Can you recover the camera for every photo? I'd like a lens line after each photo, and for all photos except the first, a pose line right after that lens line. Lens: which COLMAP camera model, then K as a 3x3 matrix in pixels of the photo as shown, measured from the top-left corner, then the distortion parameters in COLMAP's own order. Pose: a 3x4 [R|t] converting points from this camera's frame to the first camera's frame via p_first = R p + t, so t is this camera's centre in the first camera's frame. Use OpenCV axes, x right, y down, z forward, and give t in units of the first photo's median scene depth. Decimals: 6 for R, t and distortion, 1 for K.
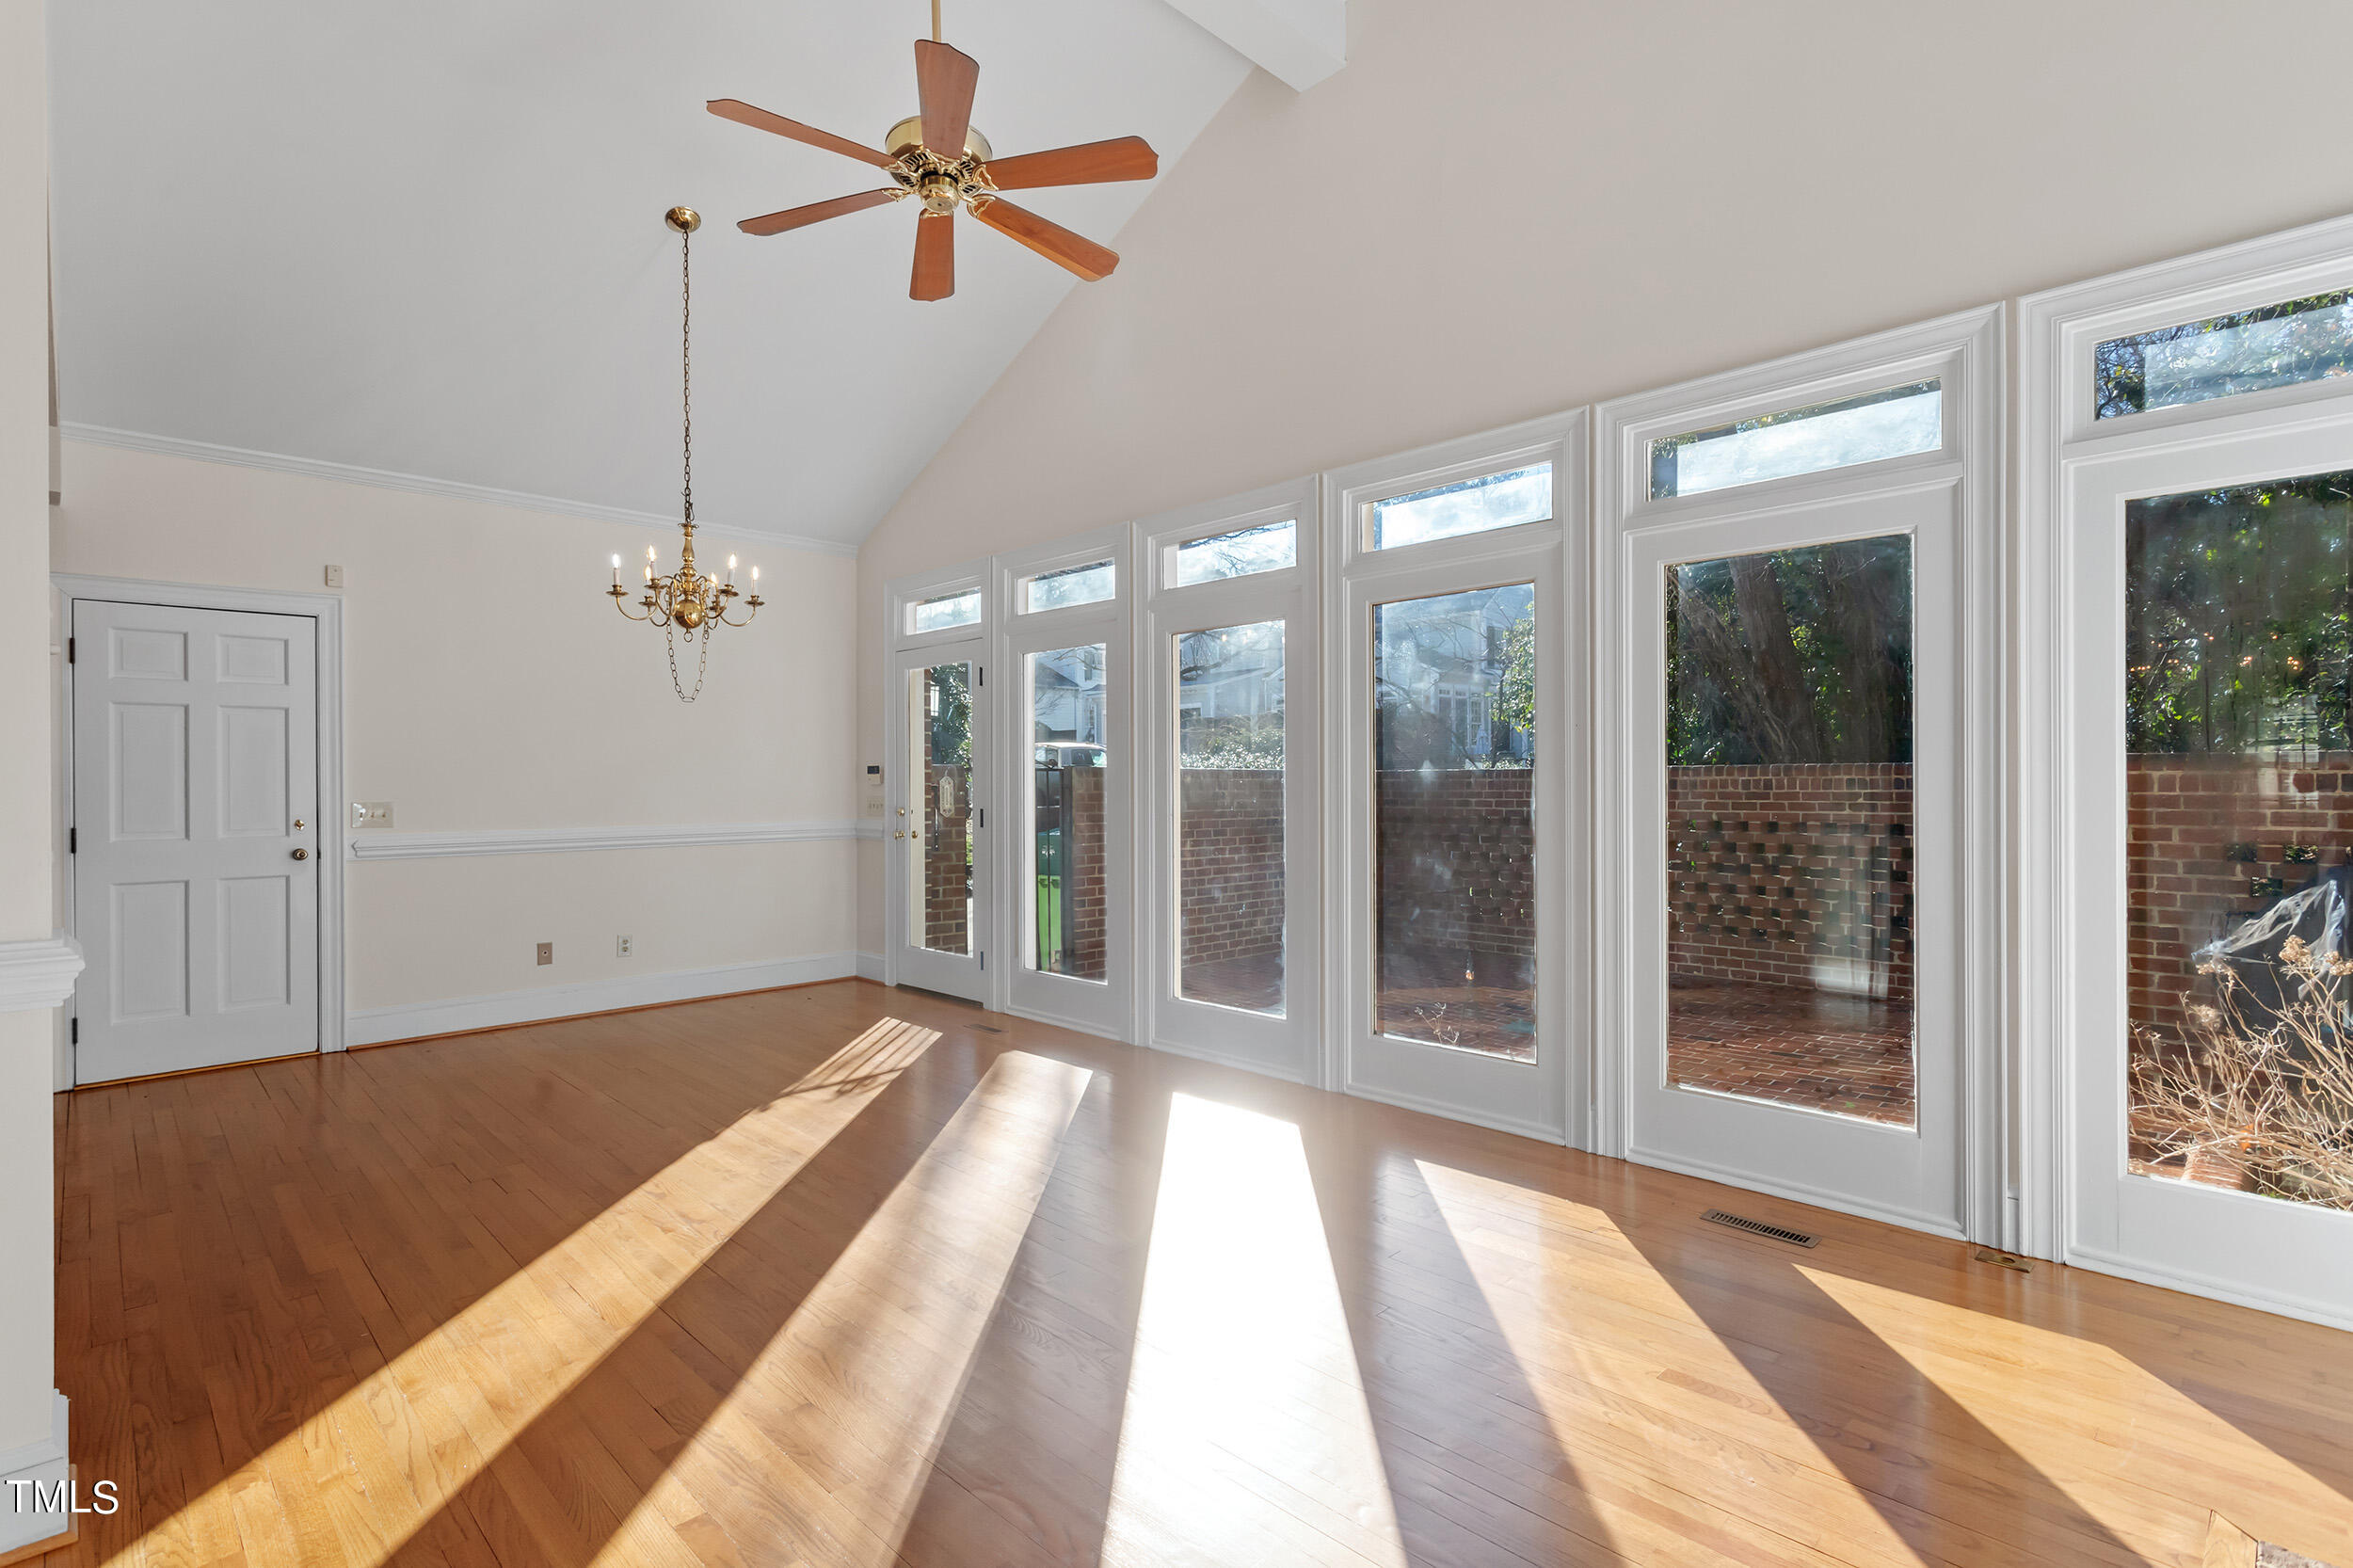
lens RADIAL K [[1135.7, 0, 1186.6], [0, 1135.7, 786.7], [0, 0, 1]] dist [0.010181, 0.000717]
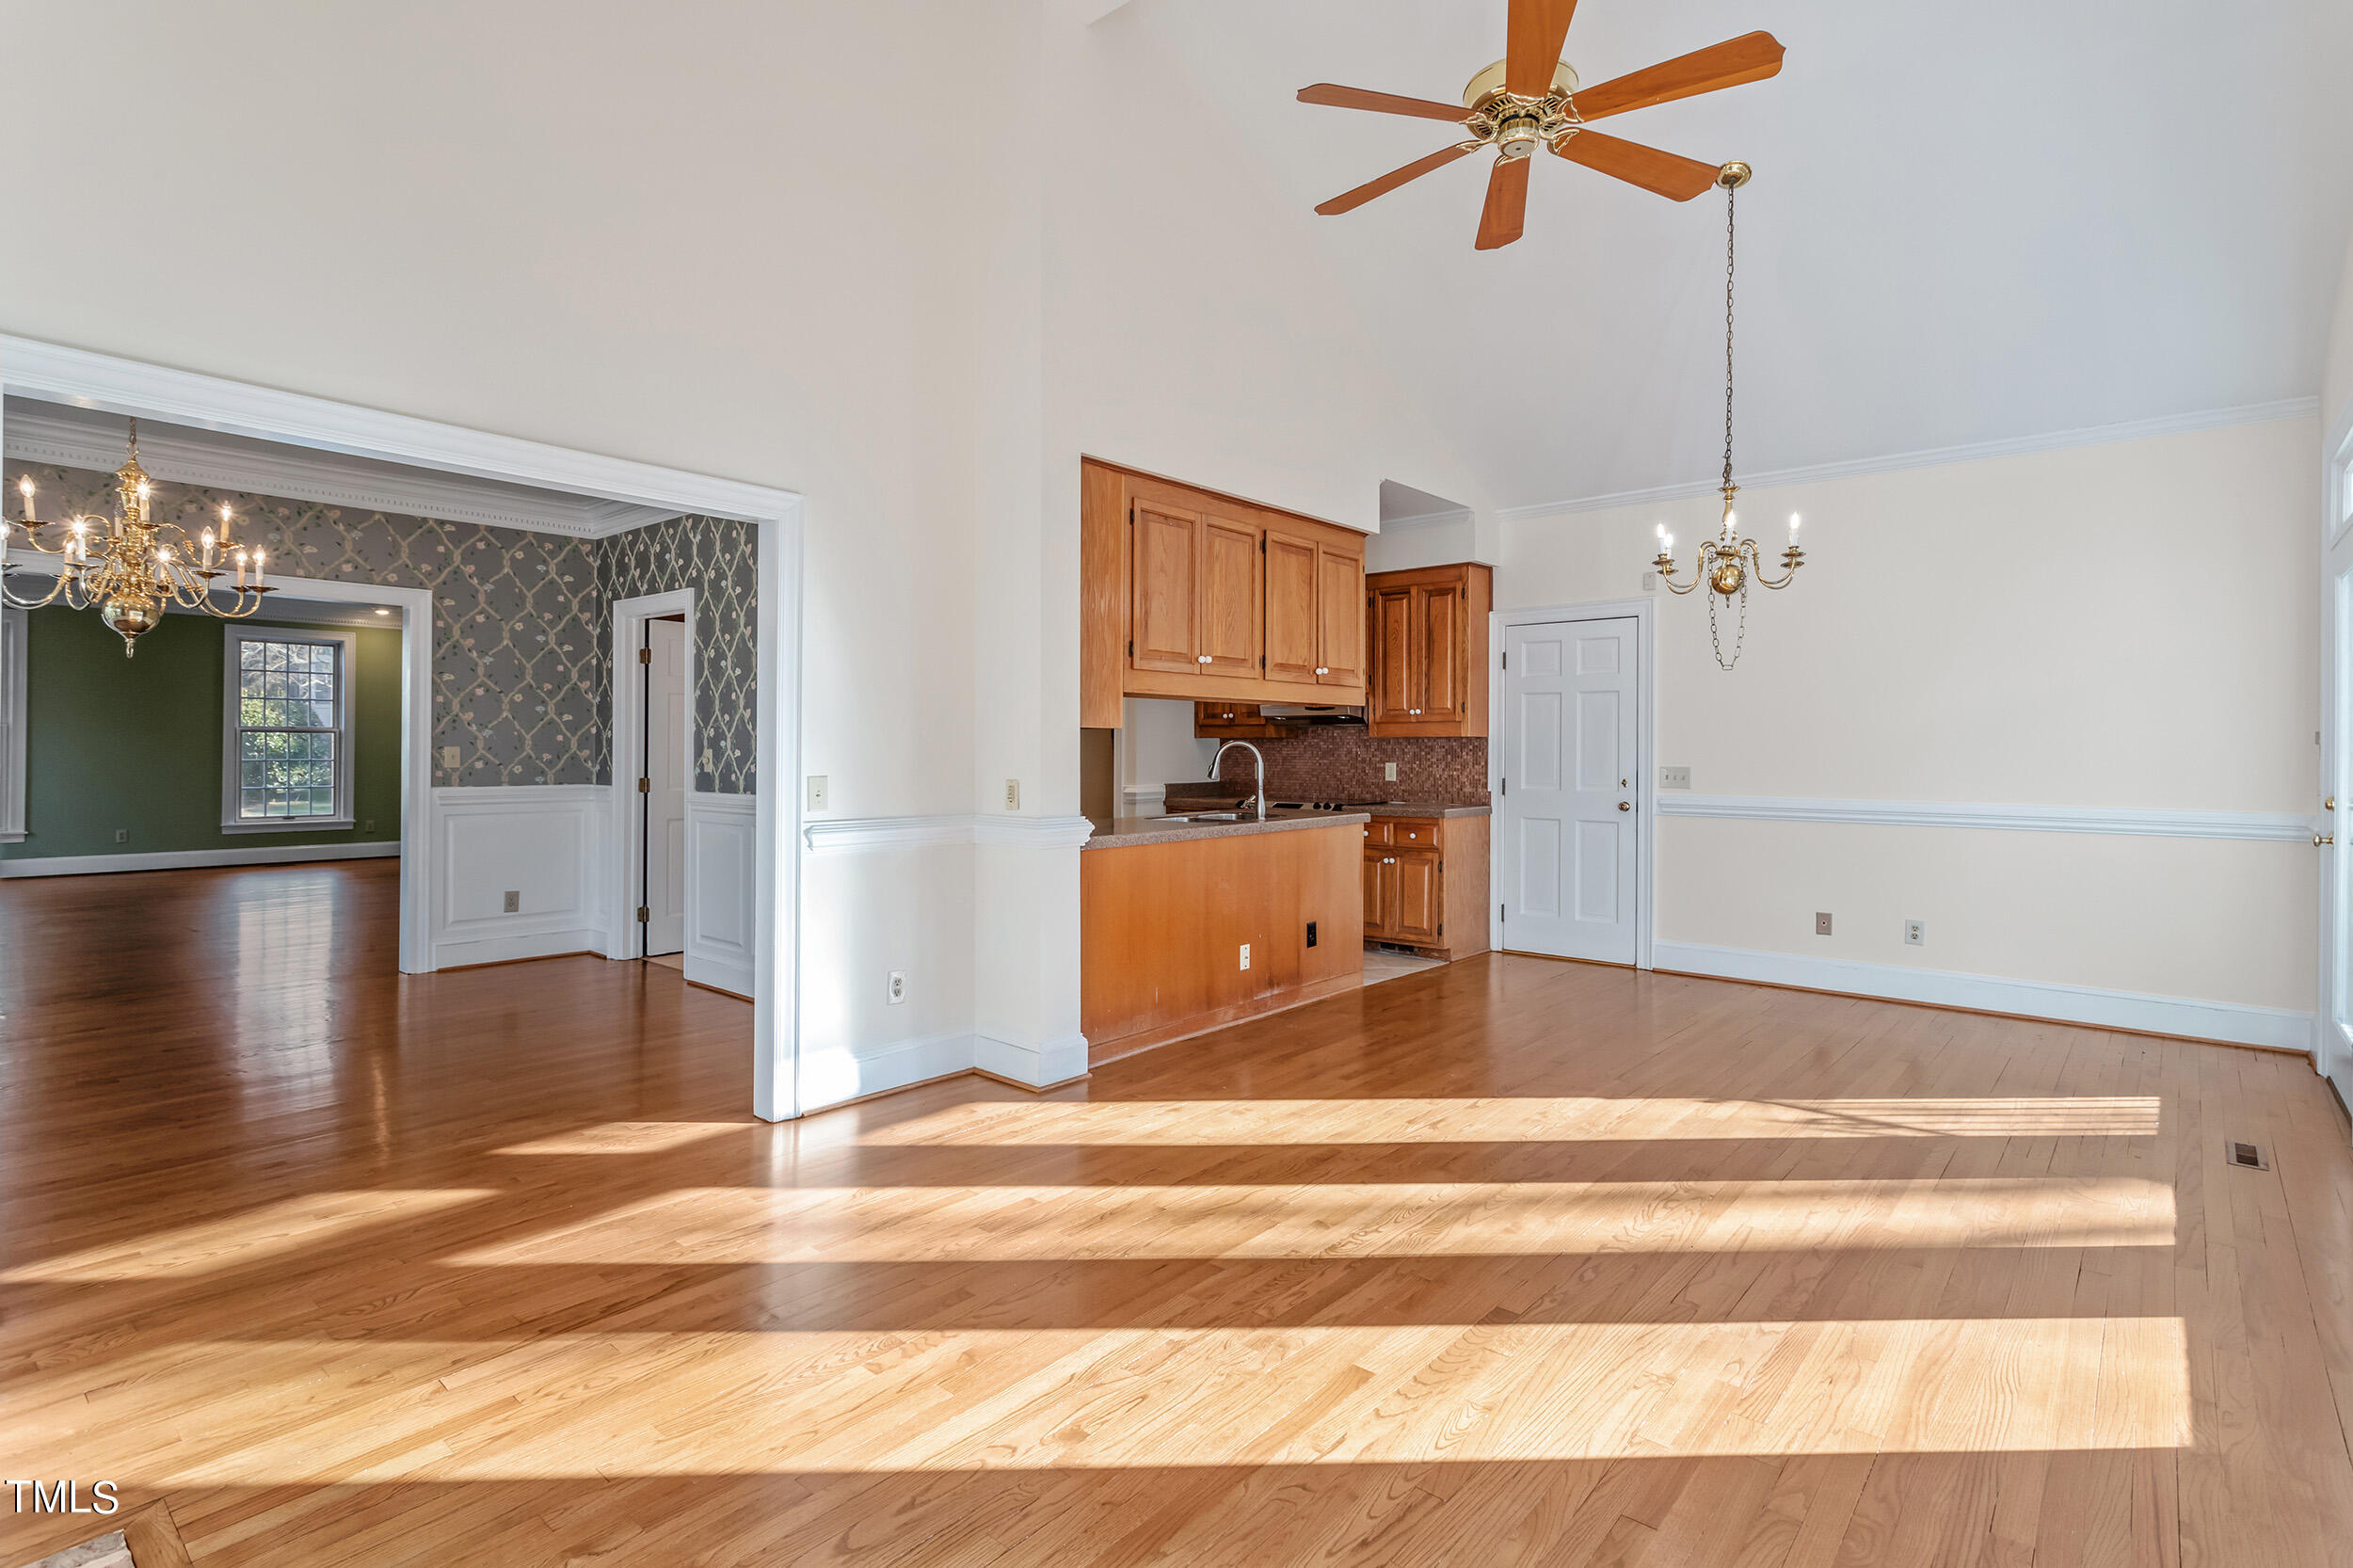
lens RADIAL K [[1135.7, 0, 1154.8], [0, 1135.7, 746.6], [0, 0, 1]] dist [0.010181, 0.000717]
pose [[0.059112, 0.004882, -0.998239, 0.564176], [-0.011267, 0.999928, 0.004224, -0.008338], [0.998188, 0.010997, 0.059163, 0.506273]]
